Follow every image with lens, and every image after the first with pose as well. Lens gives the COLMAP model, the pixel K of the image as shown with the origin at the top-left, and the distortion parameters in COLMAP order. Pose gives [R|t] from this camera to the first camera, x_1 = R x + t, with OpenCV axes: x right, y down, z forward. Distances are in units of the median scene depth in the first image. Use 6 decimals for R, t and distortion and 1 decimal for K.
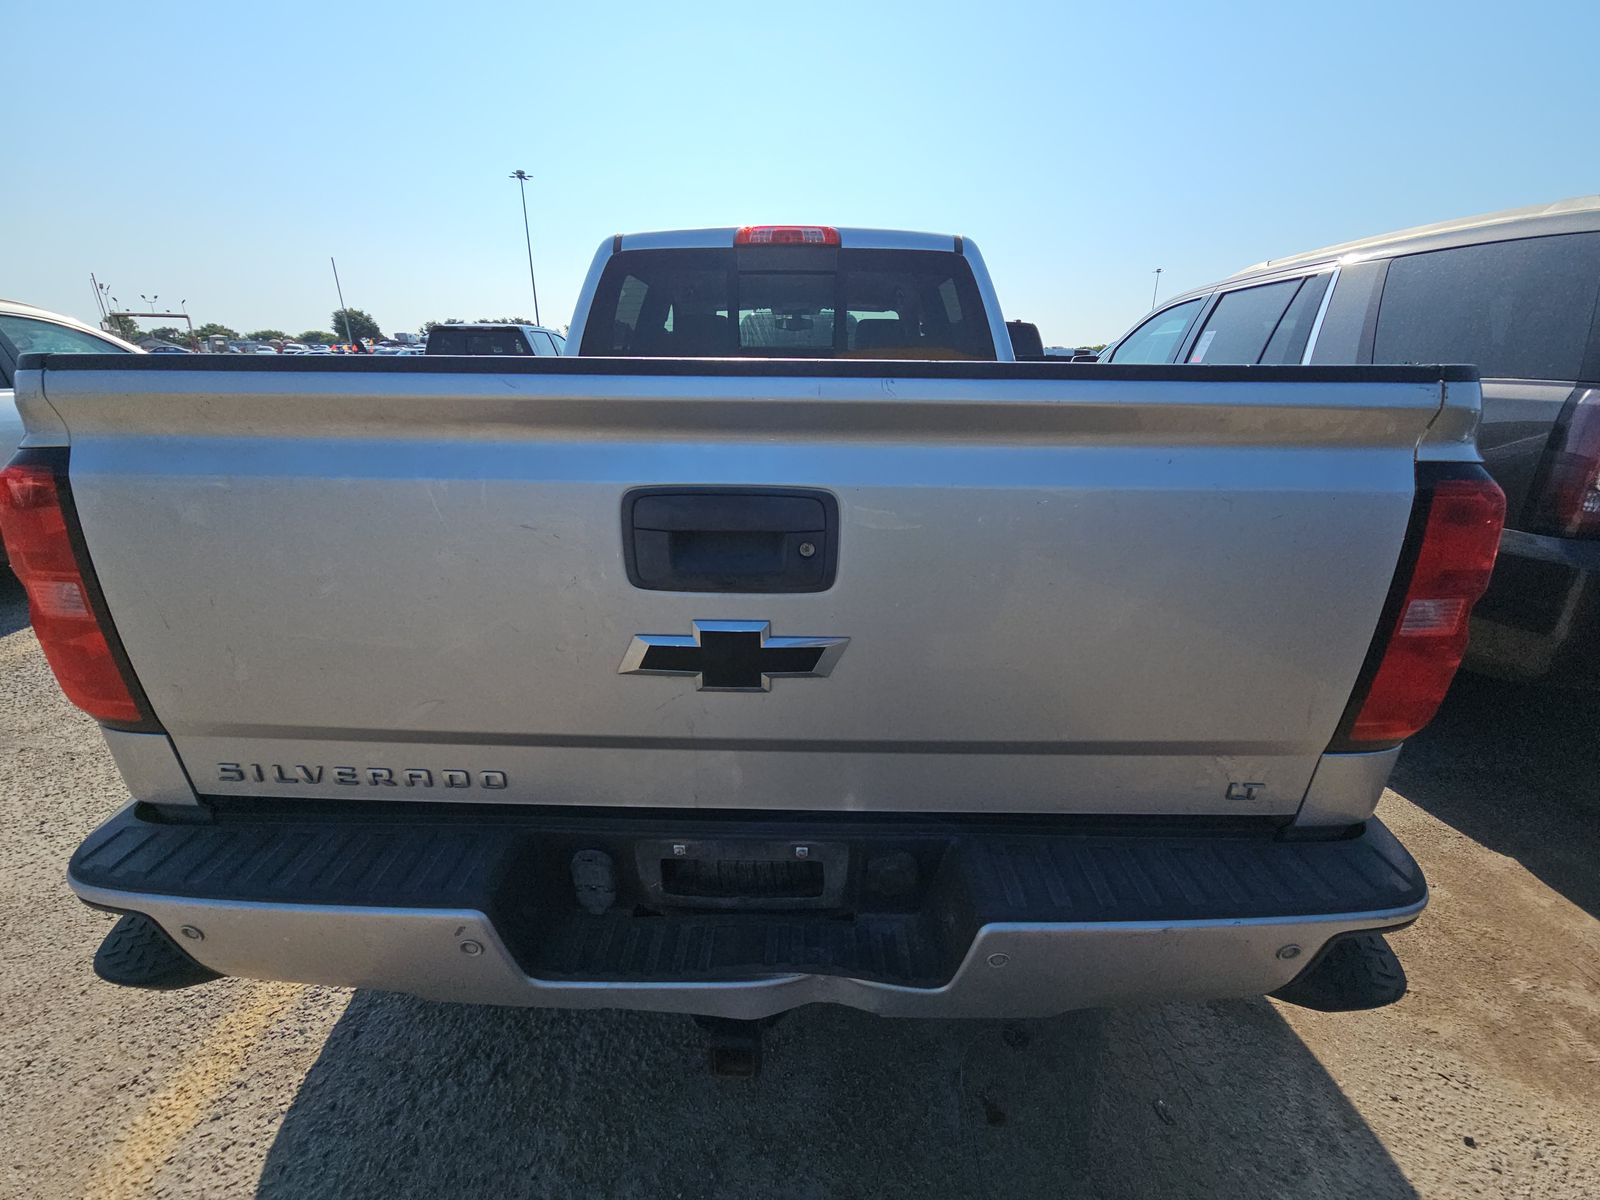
lens RADIAL K [[650.7, 0, 800.0], [0, 650.7, 600.0], [0, 0, 1]] dist [0.000774, -0.000255]
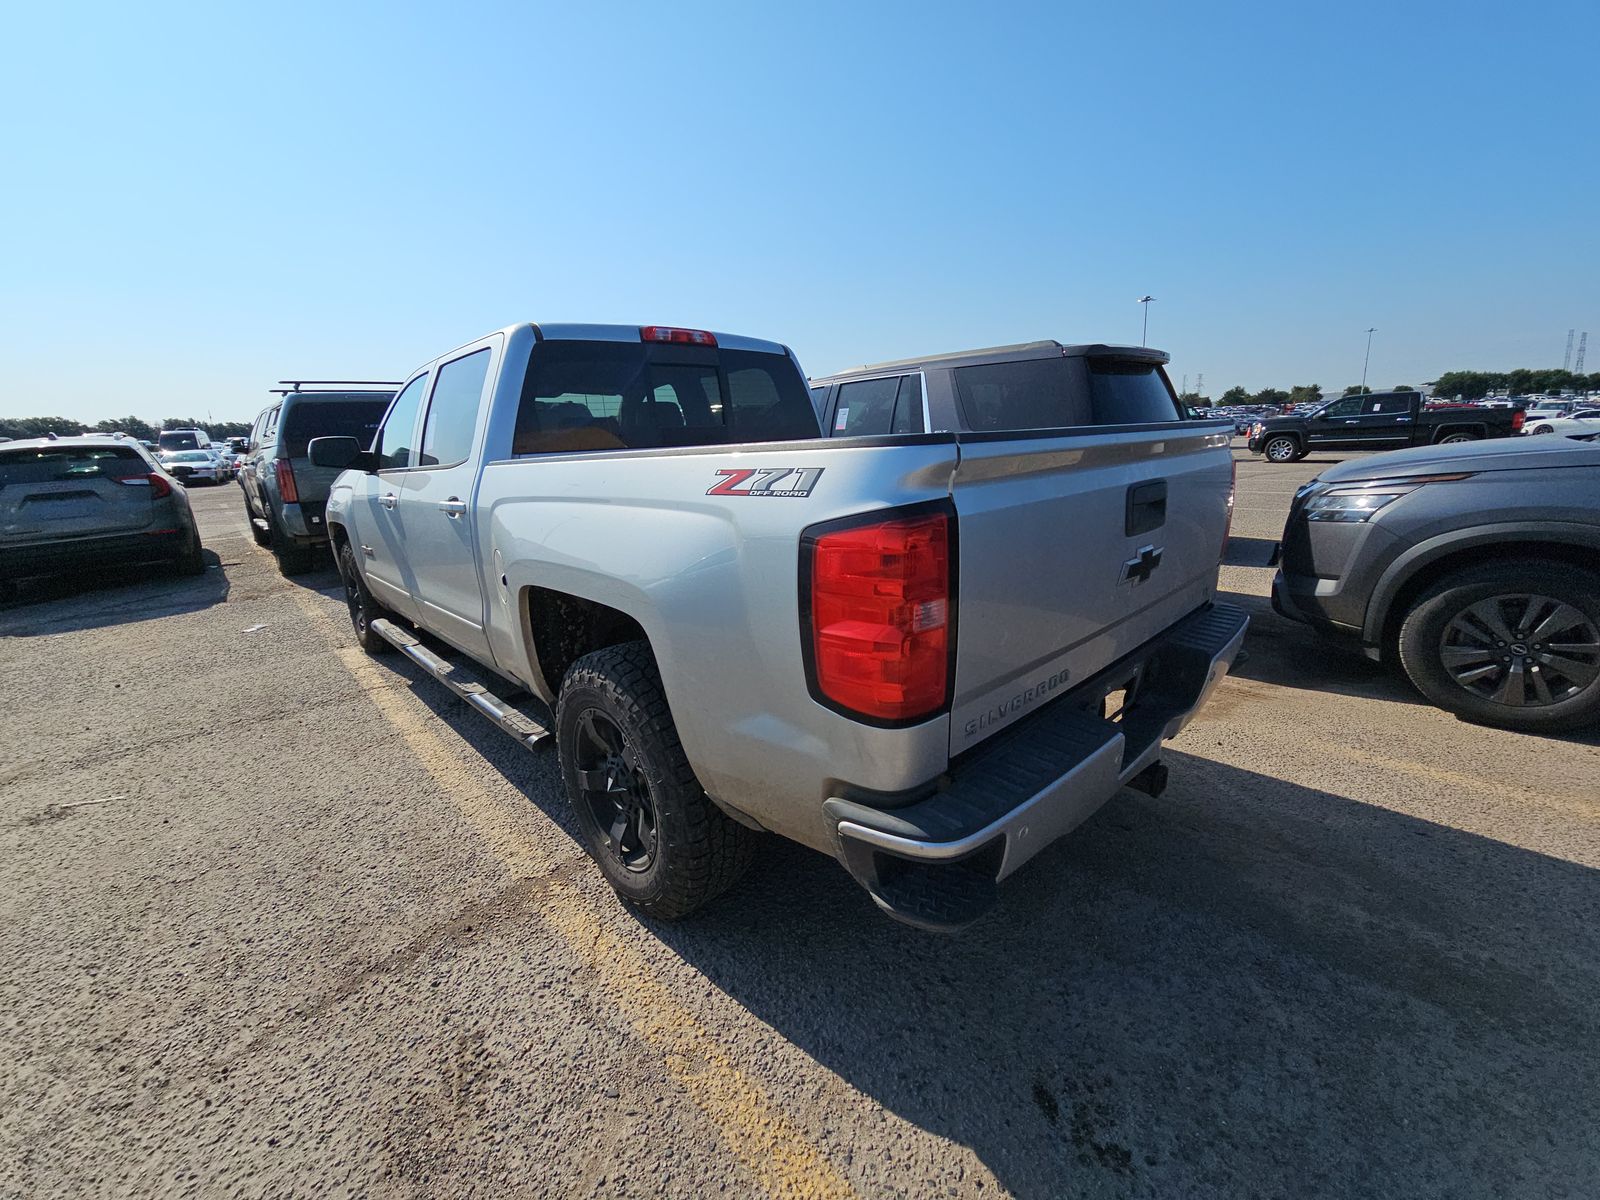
lens RADIAL K [[643.2, 0, 815.1], [0, 643.2, 601.9], [0, 0, 1]] dist [0.023087, -0.000040]
pose [[0.717404, -0.197875, 0.667965, -0.723128], [0.265917, 0.963996, -0.000029, -0.030055], [-0.643910, 0.177644, 0.744193, 0.058264]]
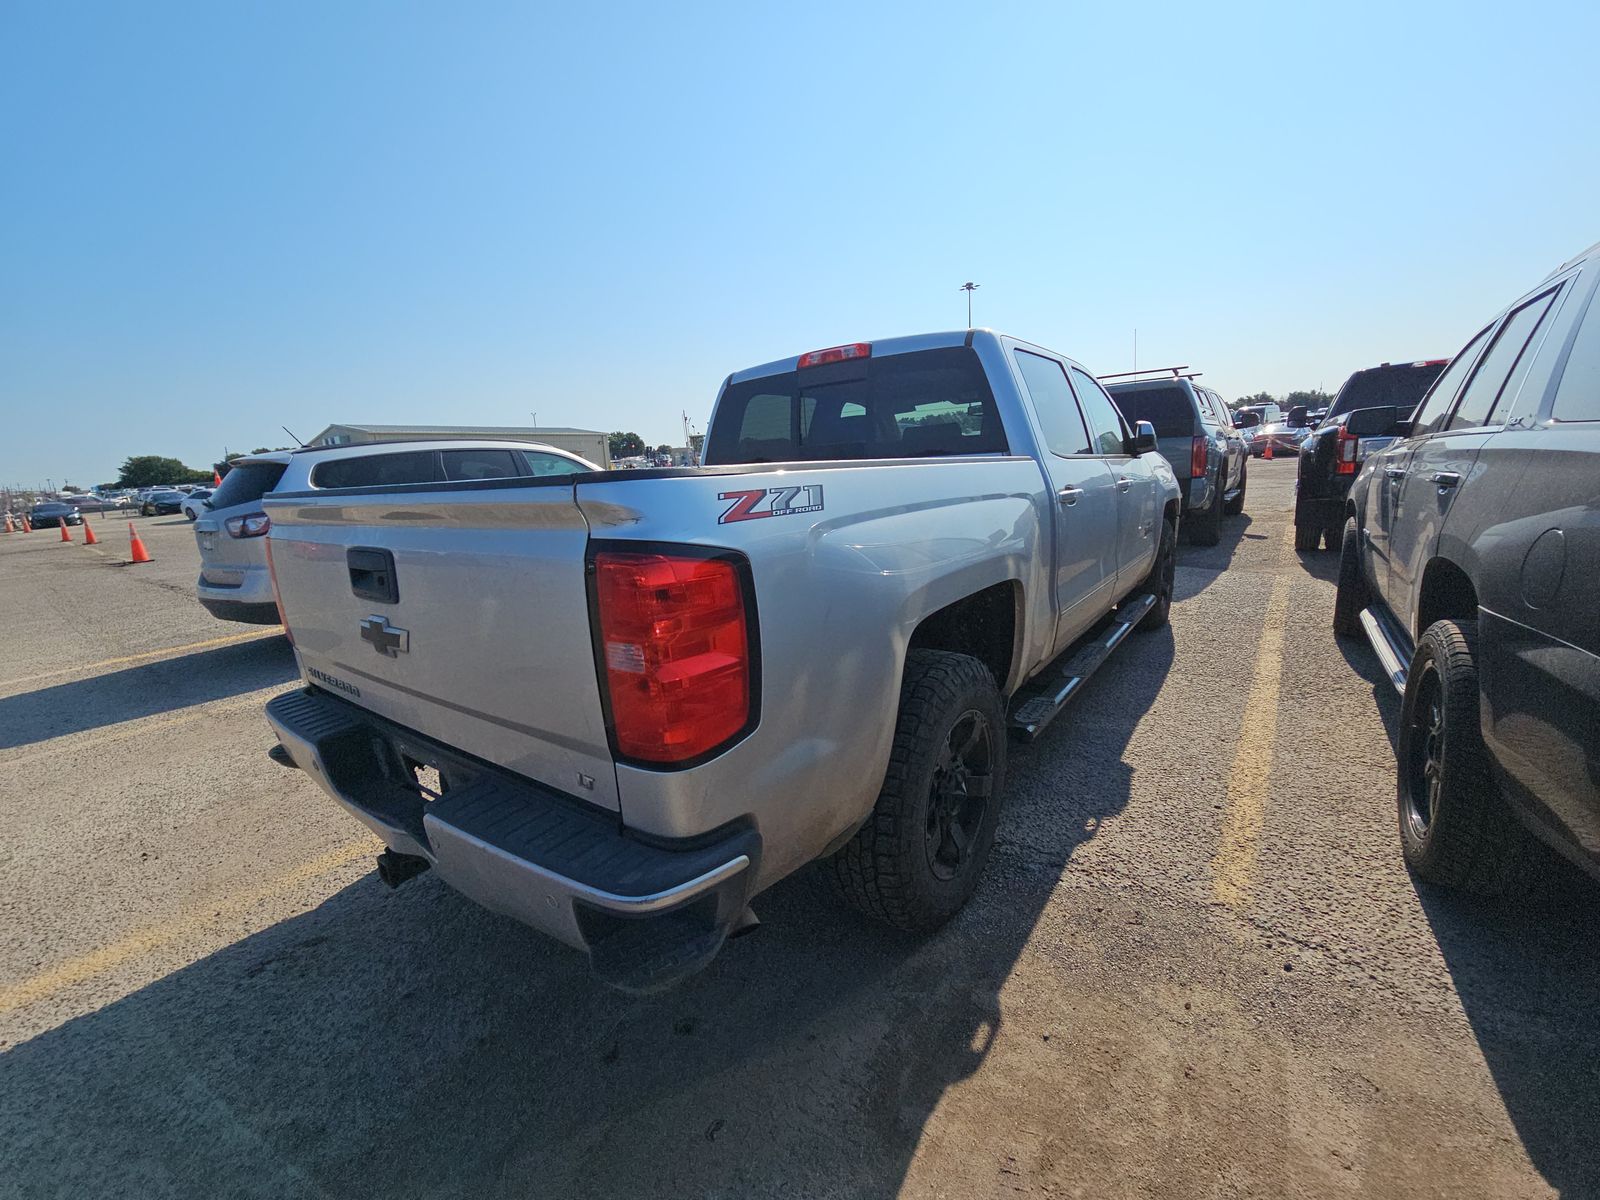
lens RADIAL K [[643.2, 0, 815.1], [0, 643.2, 601.9], [0, 0, 1]] dist [0.023087, -0.000040]
pose [[0.815819, 0.066209, -0.574505, 0.680821], [-0.127884, 0.989485, -0.067567, -0.015191], [0.563990, 0.128592, 0.815708, 0.051803]]
